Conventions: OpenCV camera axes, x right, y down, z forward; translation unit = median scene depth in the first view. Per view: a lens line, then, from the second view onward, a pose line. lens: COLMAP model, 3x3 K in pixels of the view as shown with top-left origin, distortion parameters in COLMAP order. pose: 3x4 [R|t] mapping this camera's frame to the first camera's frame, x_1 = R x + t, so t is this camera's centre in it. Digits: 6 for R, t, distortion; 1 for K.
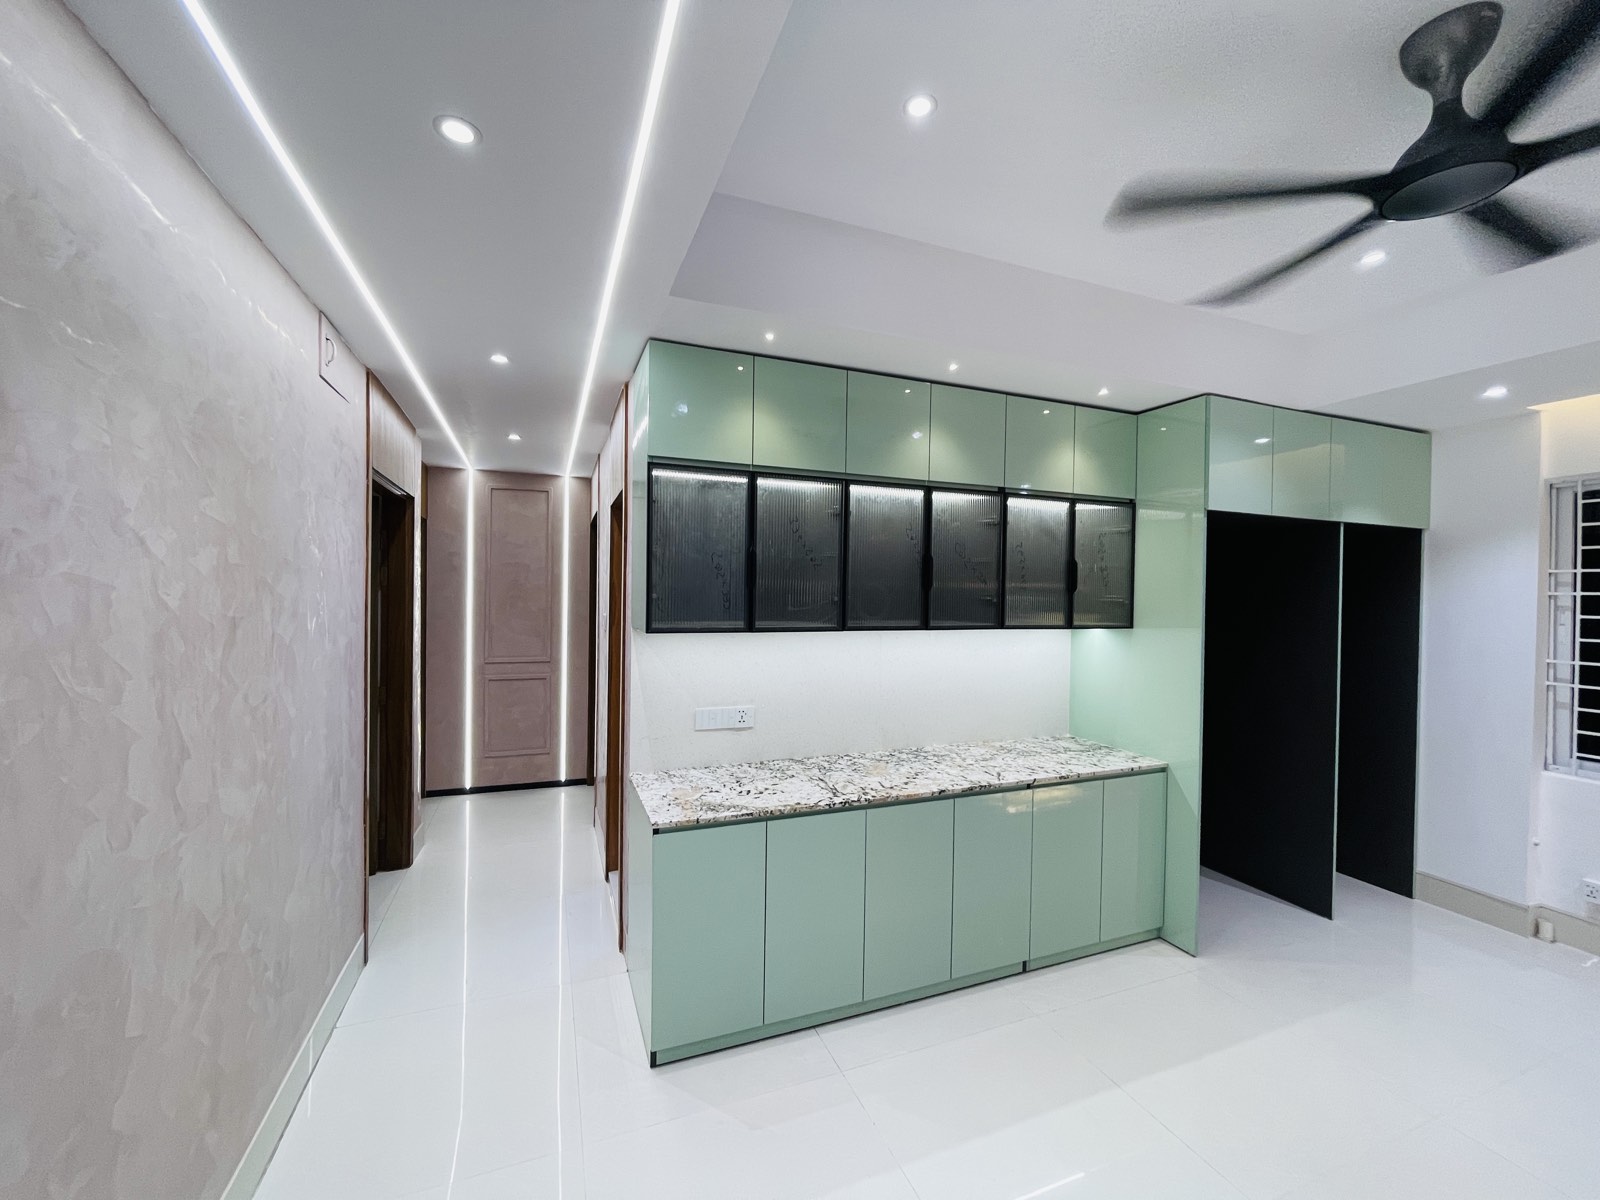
lens RADIAL K [[644.5, 0, 800.0], [0, 644.5, 600.0], [0, 0, 1]] dist [-0.000494, 0.000688]
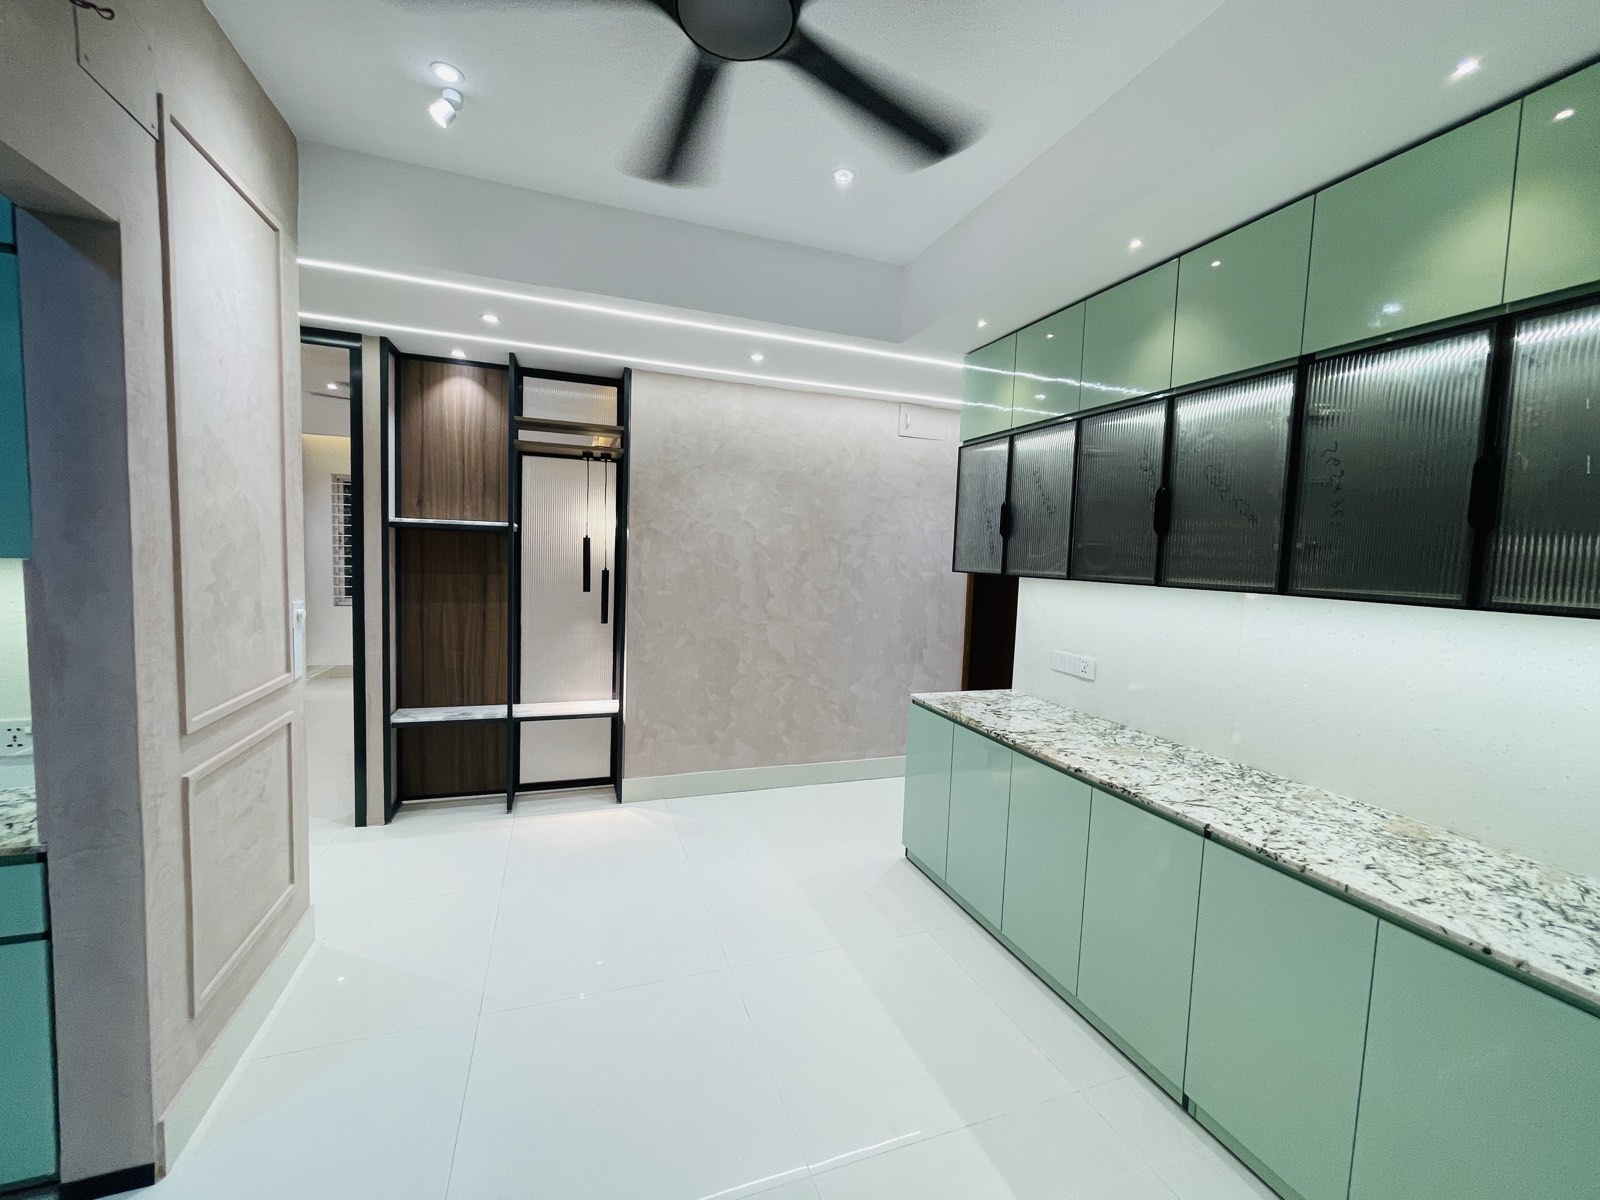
lens RADIAL K [[644.5, 0, 800.0], [0, 644.5, 600.0], [0, 0, 1]] dist [-0.000494, 0.000688]
pose [[-0.026836, 0.057866, -0.997964, 1.056293], [-0.049869, 0.997003, 0.059151, 0.042206], [0.998395, 0.051355, -0.023870, 0.640372]]
